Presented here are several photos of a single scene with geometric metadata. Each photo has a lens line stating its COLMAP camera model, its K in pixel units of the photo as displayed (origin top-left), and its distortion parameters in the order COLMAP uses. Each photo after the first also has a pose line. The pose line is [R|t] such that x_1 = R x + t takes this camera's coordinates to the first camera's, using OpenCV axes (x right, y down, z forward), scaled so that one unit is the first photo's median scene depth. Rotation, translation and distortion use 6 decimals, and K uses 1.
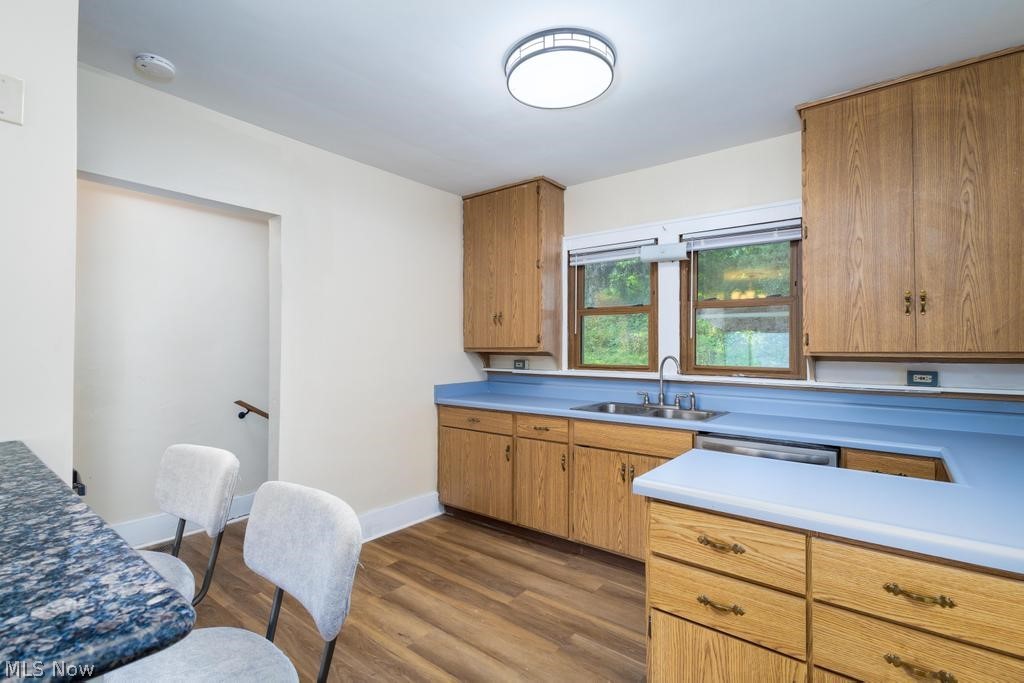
lens RADIAL K [[492.3, 0, 508.6], [0, 492.3, 332.6], [0, 0, 1]] dist [0.005756, -0.000187]
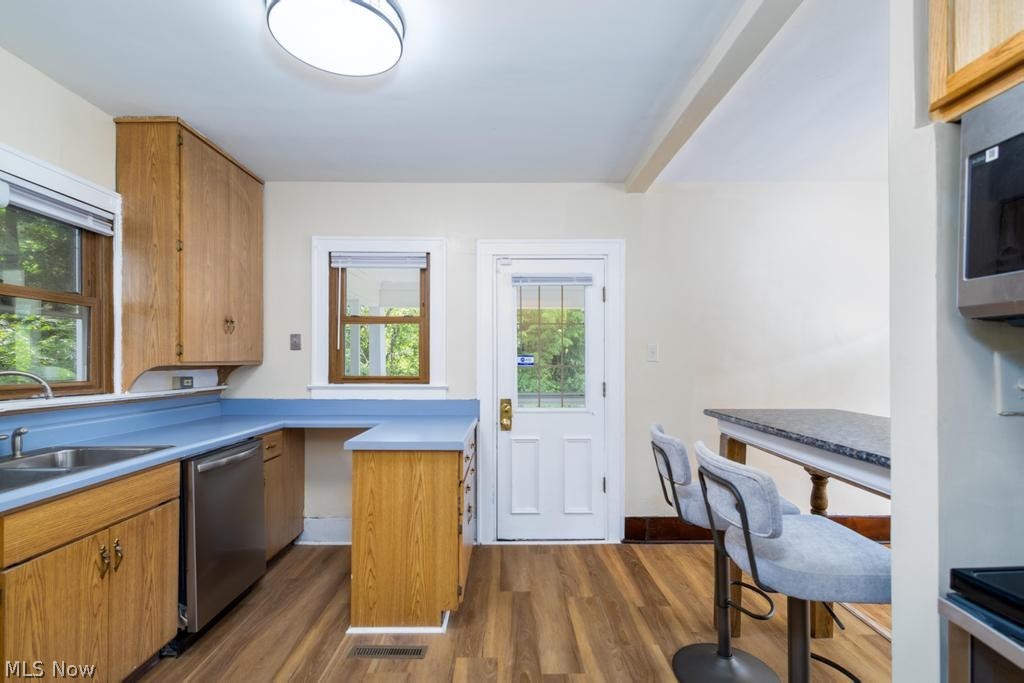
lens RADIAL K [[454.0, 0, 504.7], [0, 454.0, 360.8], [0, 0, 1]] dist [0.005035, -0.000632]
pose [[-0.621399, -0.002851, 0.783489, -0.442378], [-0.027541, 0.999455, -0.018207, 0.027532], [-0.783010, -0.032892, -0.621139, 0.833614]]
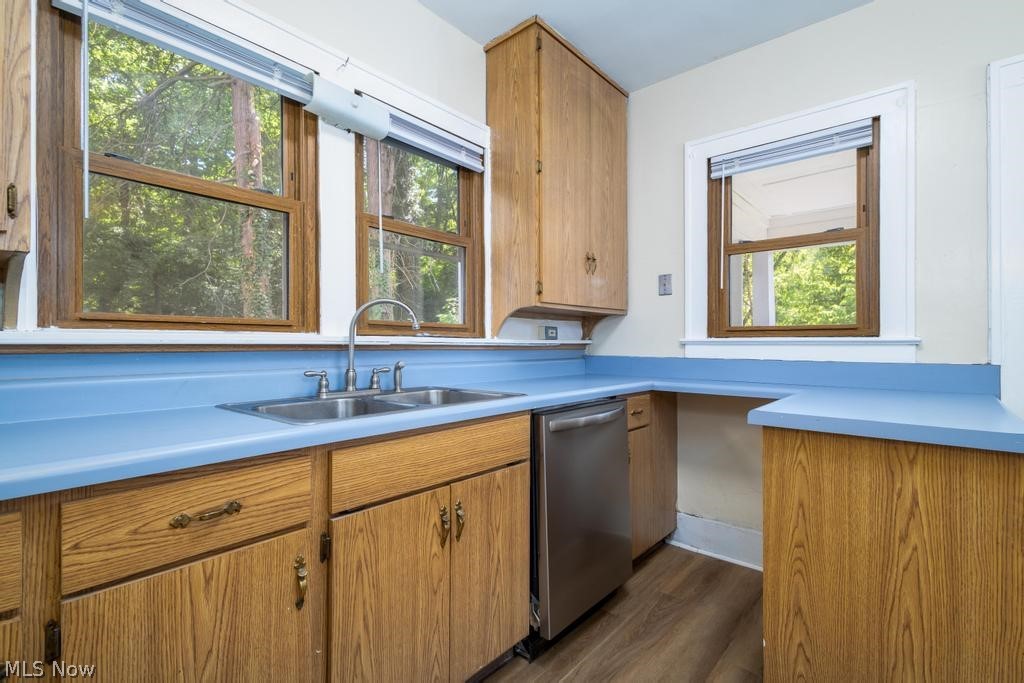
lens RADIAL K [[473.2, 0, 522.2], [0, 473.2, 339.9], [0, 0, 1]] dist [0.011924, -0.002443]
pose [[0.044590, 0.001659, 0.999004, -0.194929], [-0.028404, 0.999596, -0.000392, 0.085216], [-0.998601, -0.028358, 0.044619, 0.780069]]
